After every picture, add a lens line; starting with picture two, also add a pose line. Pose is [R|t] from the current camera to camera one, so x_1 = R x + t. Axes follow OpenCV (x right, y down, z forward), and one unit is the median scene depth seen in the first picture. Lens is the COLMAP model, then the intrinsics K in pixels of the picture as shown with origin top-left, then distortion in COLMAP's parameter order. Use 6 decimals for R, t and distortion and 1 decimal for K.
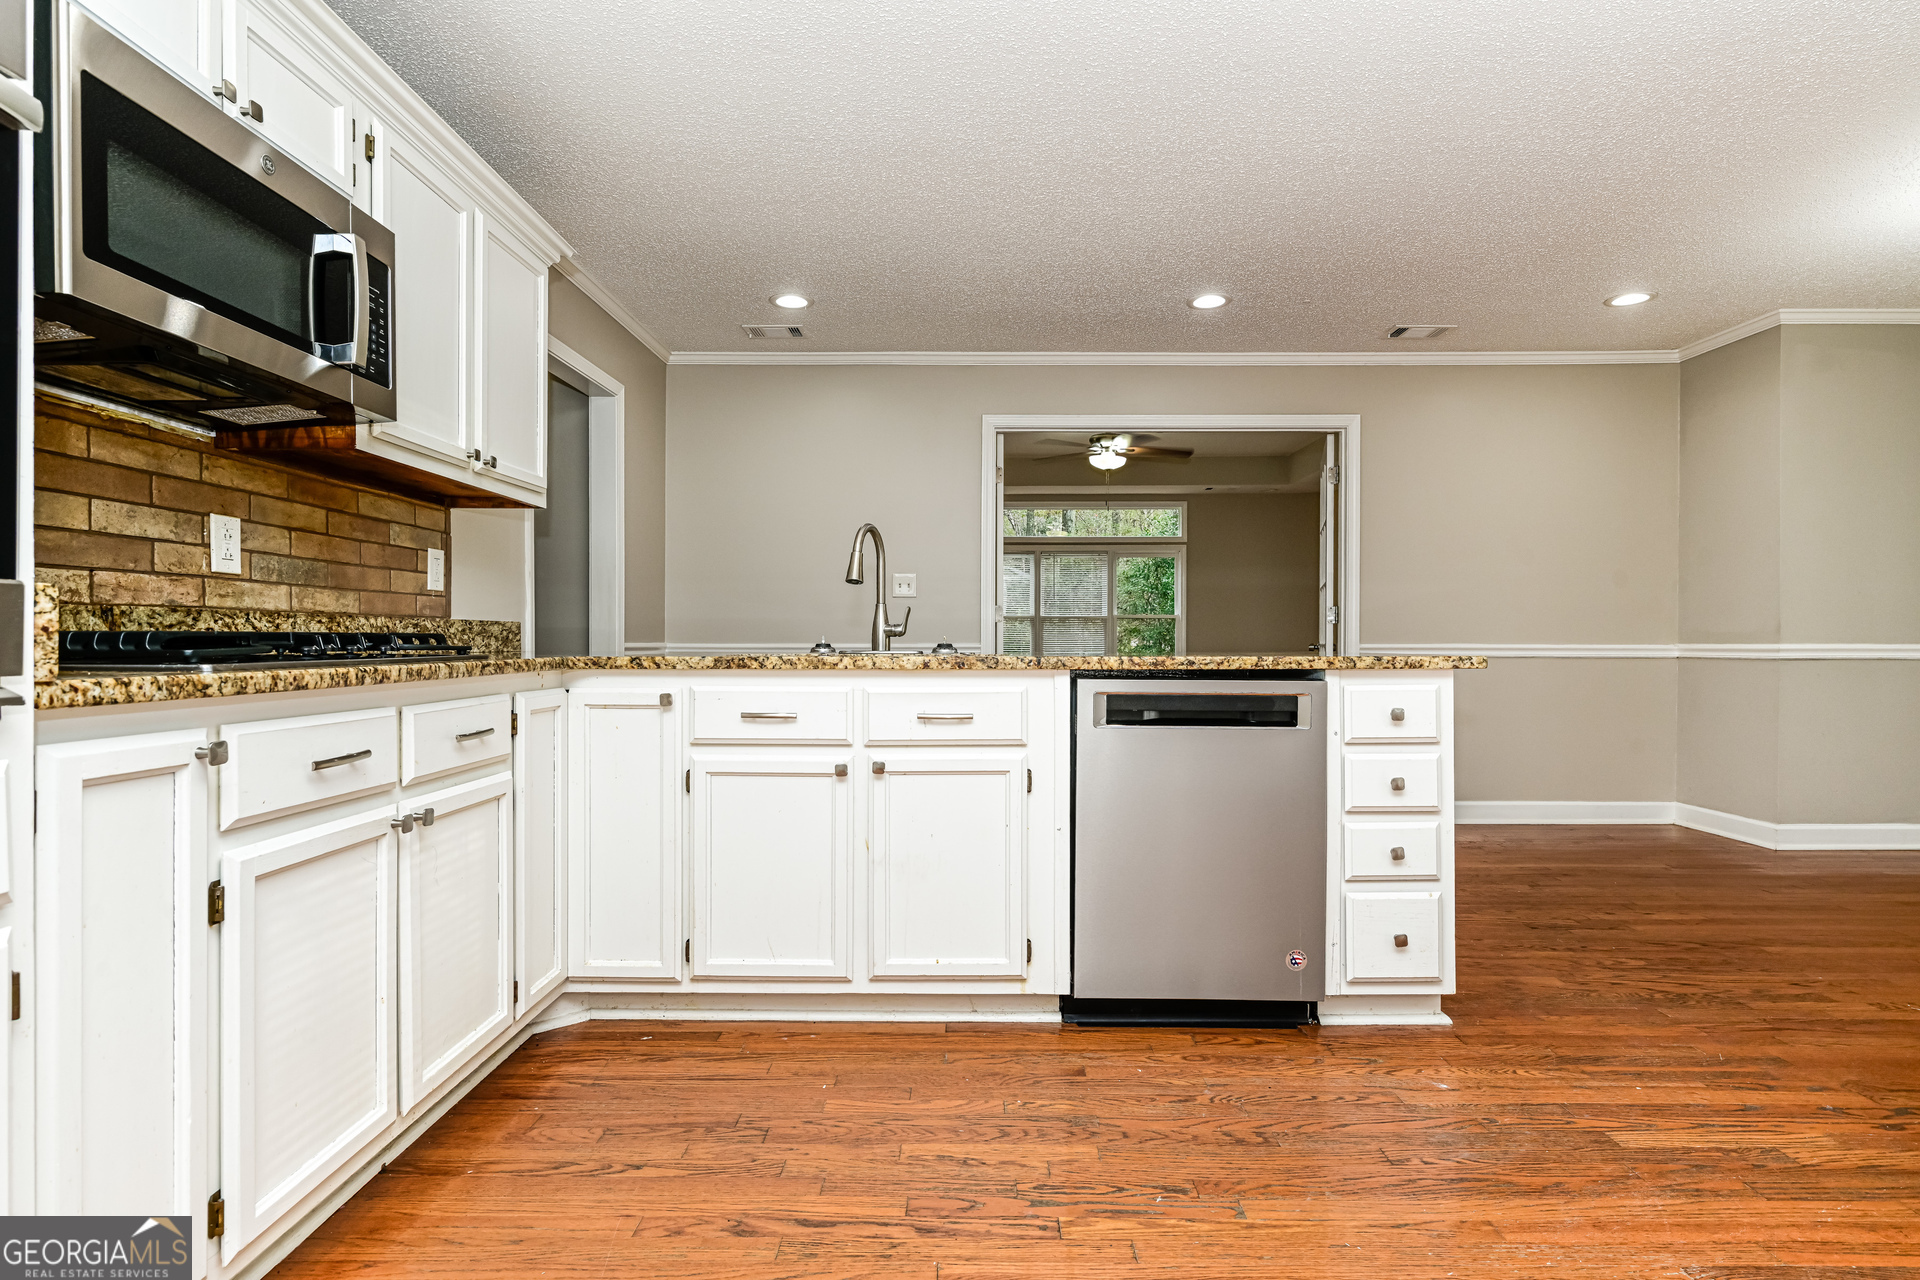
lens RADIAL K [[973.6, 0, 956.9], [0, 973.6, 641.7], [0, 0, 1]] dist [-0.000179, -0.000138]
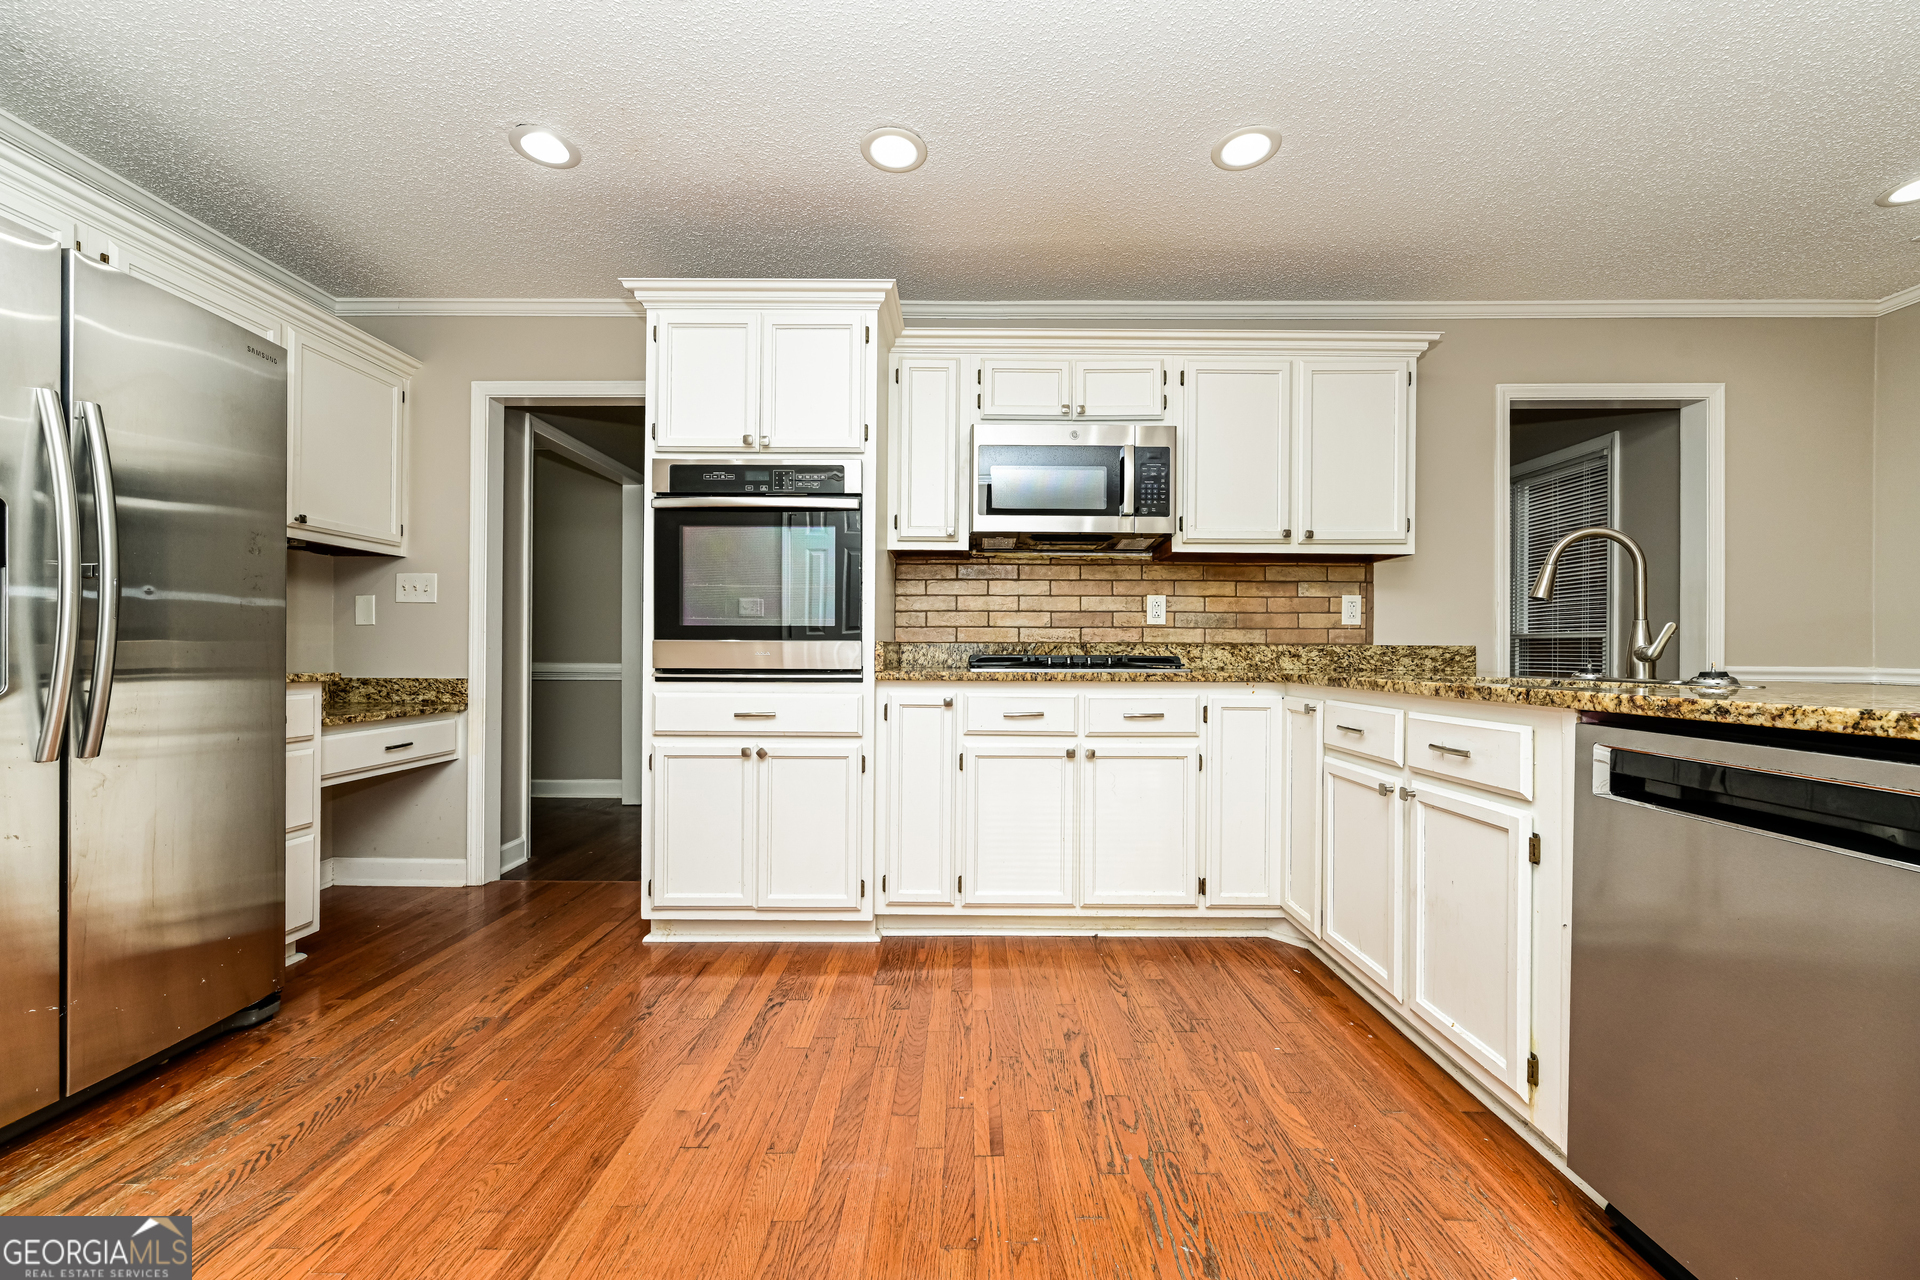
lens RADIAL K [[749.2, 0, 959.7], [0, 749.2, 650.5], [0, 0, 1]] dist [0.004297, 0.000240]
pose [[0.010939, -0.004887, -0.999928, 0.726068], [-0.008366, 0.999953, -0.004979, -0.008306], [0.999905, 0.008420, 0.010897, 0.585920]]
